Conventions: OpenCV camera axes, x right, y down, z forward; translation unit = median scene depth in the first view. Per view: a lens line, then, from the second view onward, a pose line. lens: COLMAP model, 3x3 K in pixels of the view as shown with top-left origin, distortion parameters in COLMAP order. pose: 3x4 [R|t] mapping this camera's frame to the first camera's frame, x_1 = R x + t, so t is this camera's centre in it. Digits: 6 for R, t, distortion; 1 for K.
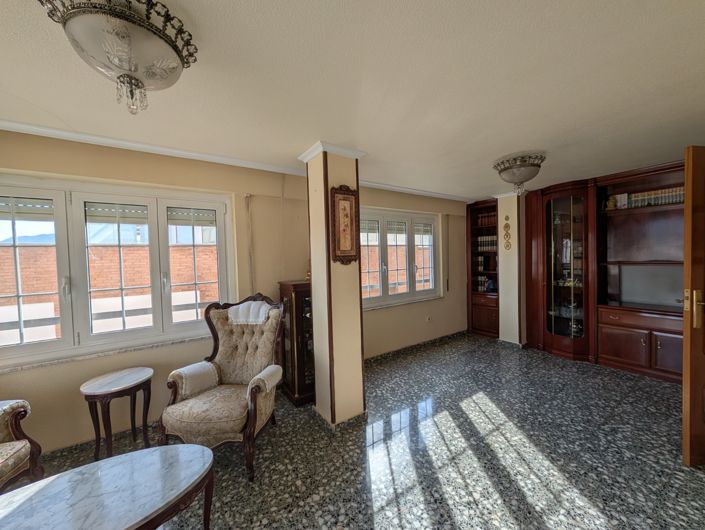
lens RADIAL K [[270.4, 0, 357.3], [0, 270.4, 266.7], [0, 0, 1]] dist [-0.000975, -0.000078]
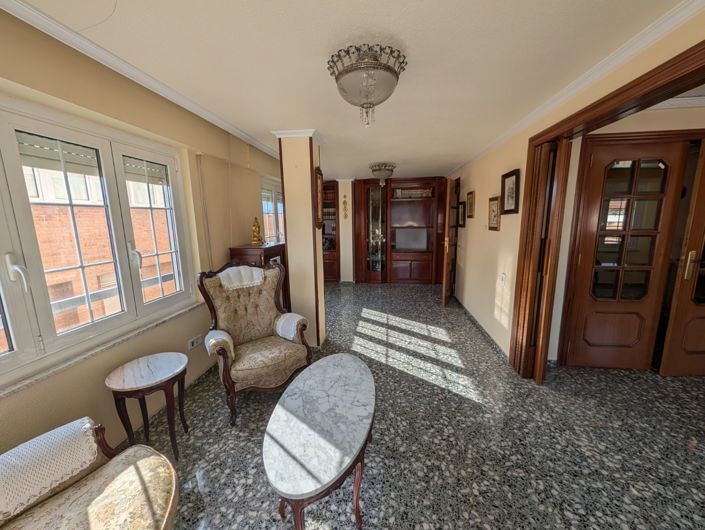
lens RADIAL K [[270.4, 0, 354.1], [0, 270.4, 262.7], [0, 0, 1]] dist [-0.000975, -0.000078]
pose [[0.659545, -0.101508, 0.744780, -0.881025], [0.021369, 0.992971, 0.116411, 0.003817], [-0.751361, -0.060863, 0.657078, -0.008172]]
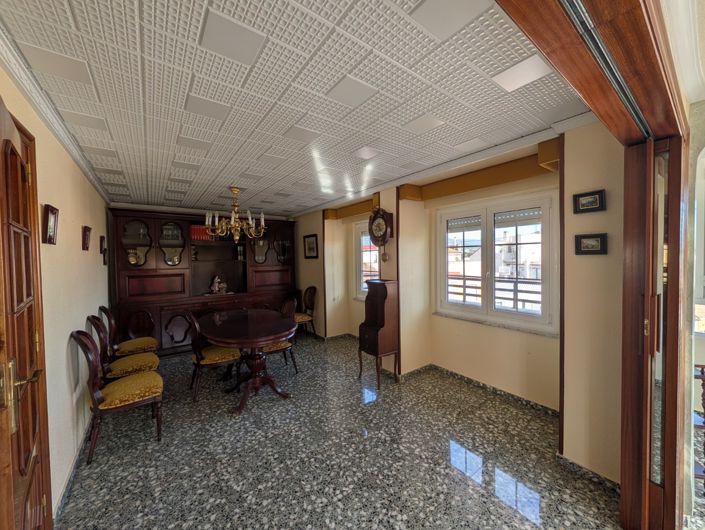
lens RADIAL K [[270.4, 0, 353.2], [0, 270.4, 264.3], [0, 0, 1]] dist [-0.000975, -0.000078]
pose [[-0.025522, 0.047684, -0.998536, 0.583210], [-0.029121, 0.998402, 0.048422, -0.030771], [0.999250, 0.030314, -0.024092, 0.407296]]
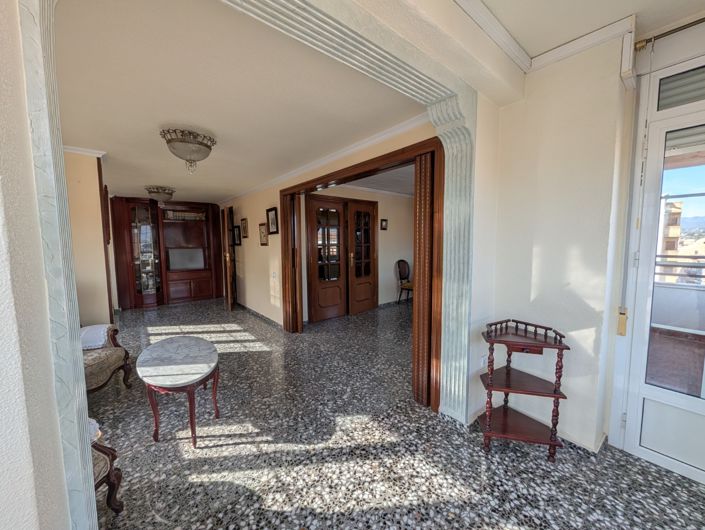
lens RADIAL K [[270.4, 0, 353.8], [0, 270.4, 263.9], [0, 0, 1]] dist [-0.000975, -0.000078]
pose [[-0.107876, -0.052128, 0.992797, -1.441268], [0.046981, 0.997241, 0.057466, 0.065770], [-0.993054, 0.052842, -0.105130, -0.071172]]
